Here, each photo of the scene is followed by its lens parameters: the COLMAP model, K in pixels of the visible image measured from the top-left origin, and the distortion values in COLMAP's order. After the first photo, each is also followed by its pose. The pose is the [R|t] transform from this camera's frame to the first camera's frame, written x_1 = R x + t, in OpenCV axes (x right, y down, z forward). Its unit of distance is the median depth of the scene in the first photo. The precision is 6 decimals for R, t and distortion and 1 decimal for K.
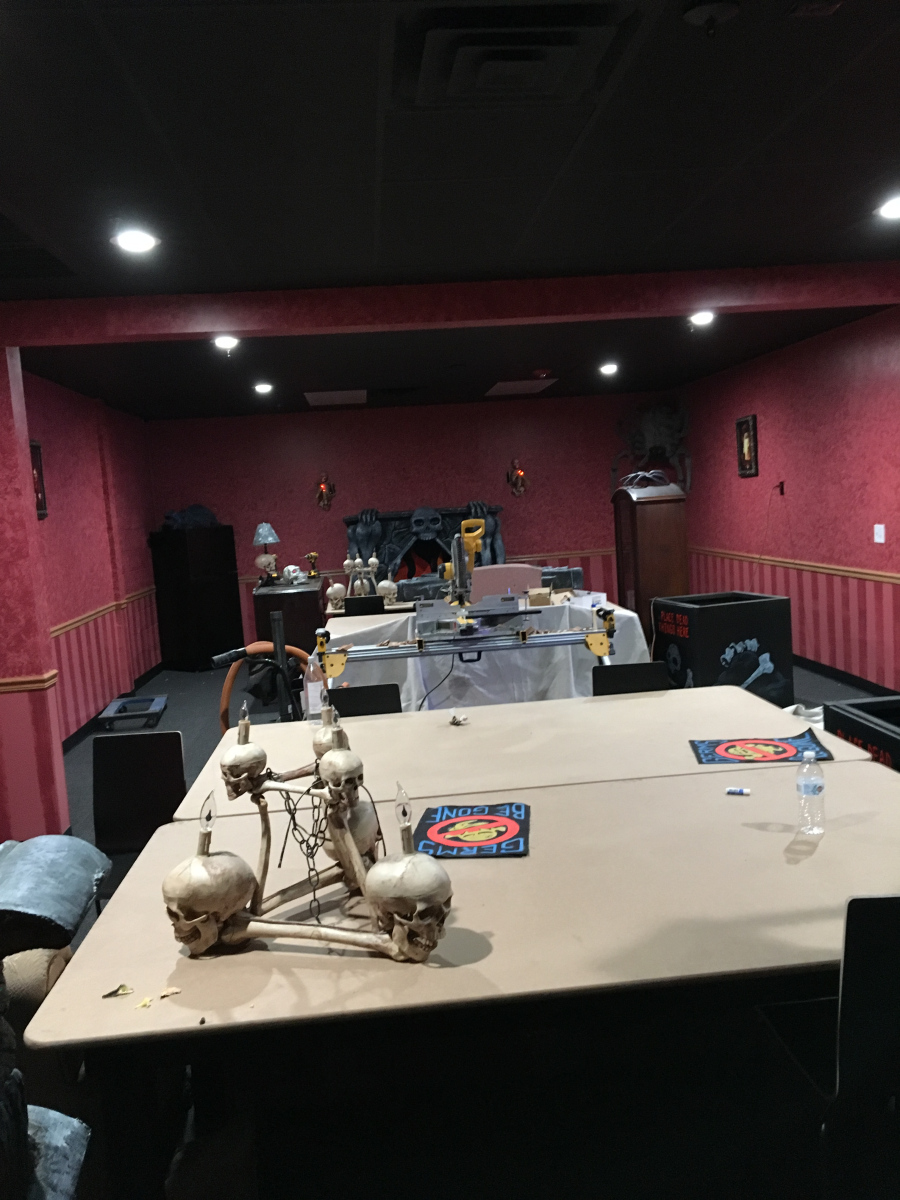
lens RADIAL K [[991.9, 0, 450.0], [0, 991.9, 600.0], [0, 0, 1]] dist [0.002507, -0.000279]
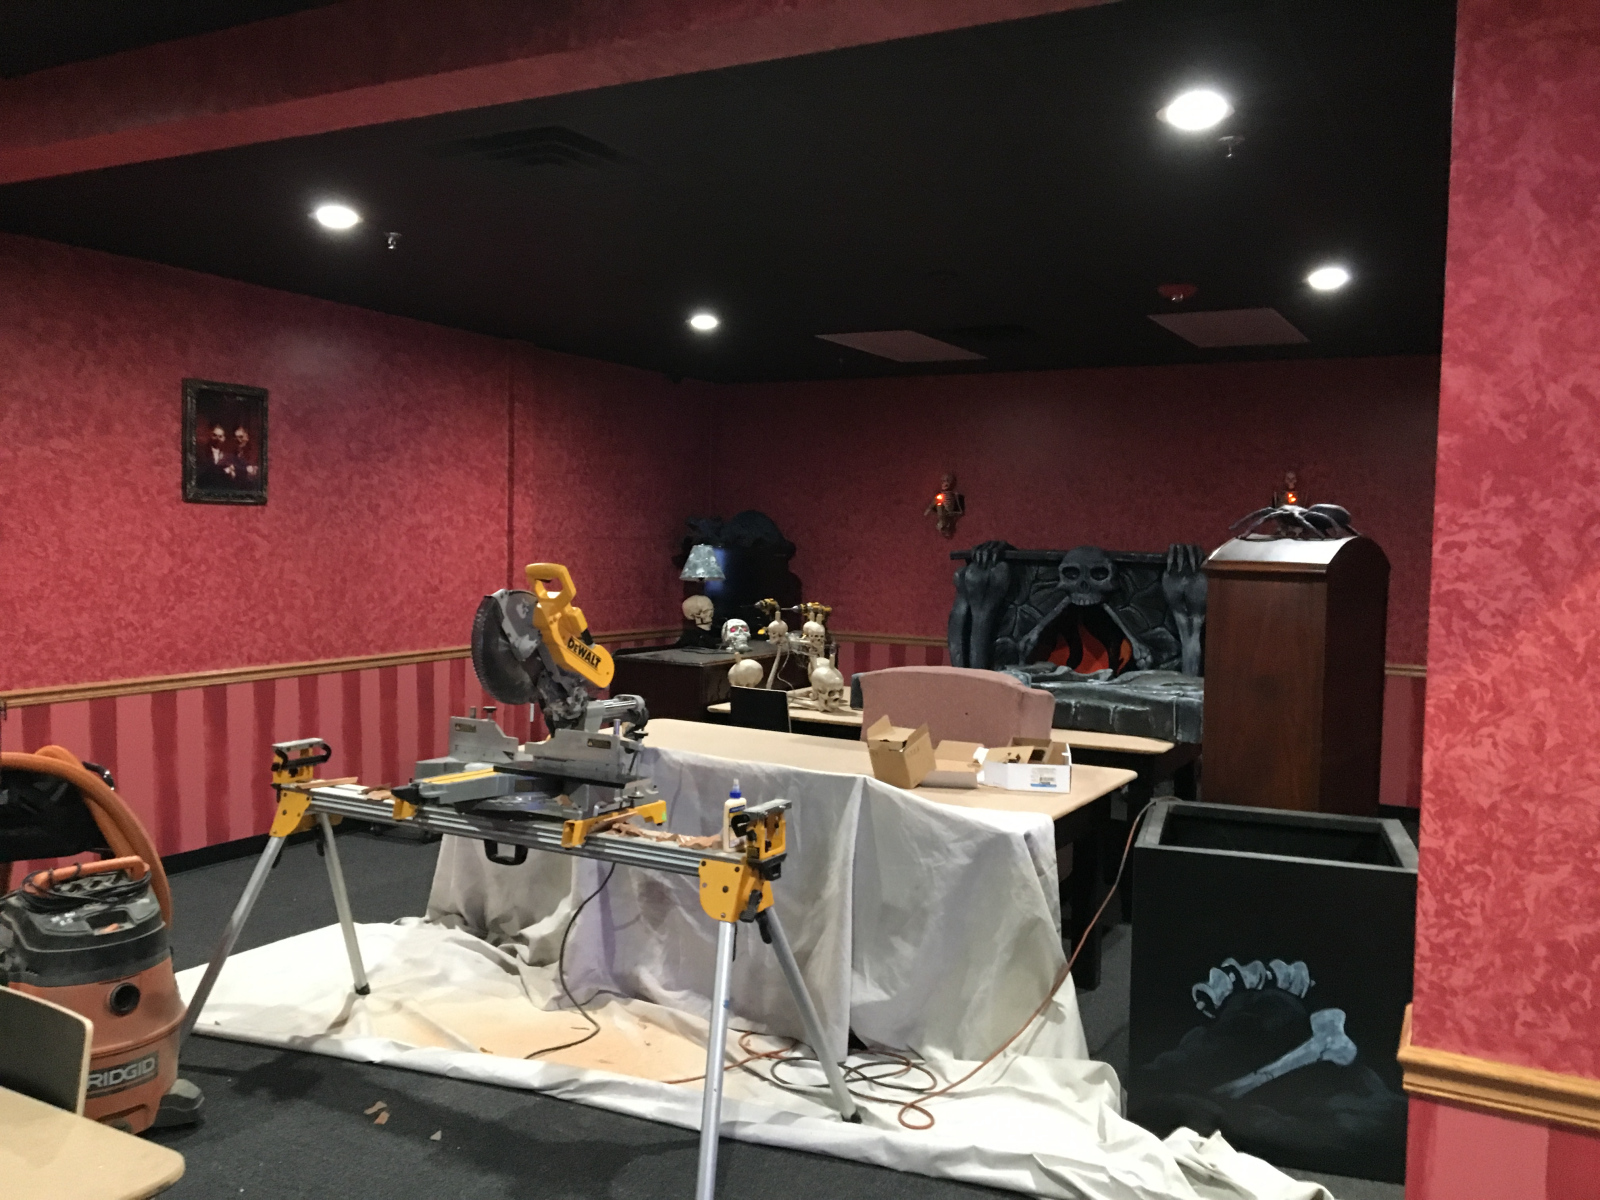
lens RADIAL K [[1322.5, 0, 800.0], [0, 1322.5, 600.0], [0, 0, 1]] dist [0.002507, -0.000279]
pose [[0.831029, 0.112958, -0.544638, 0.305384], [-0.133521, 0.991044, 0.001813, -0.053419], [0.539965, 0.071214, 0.838669, 0.357479]]
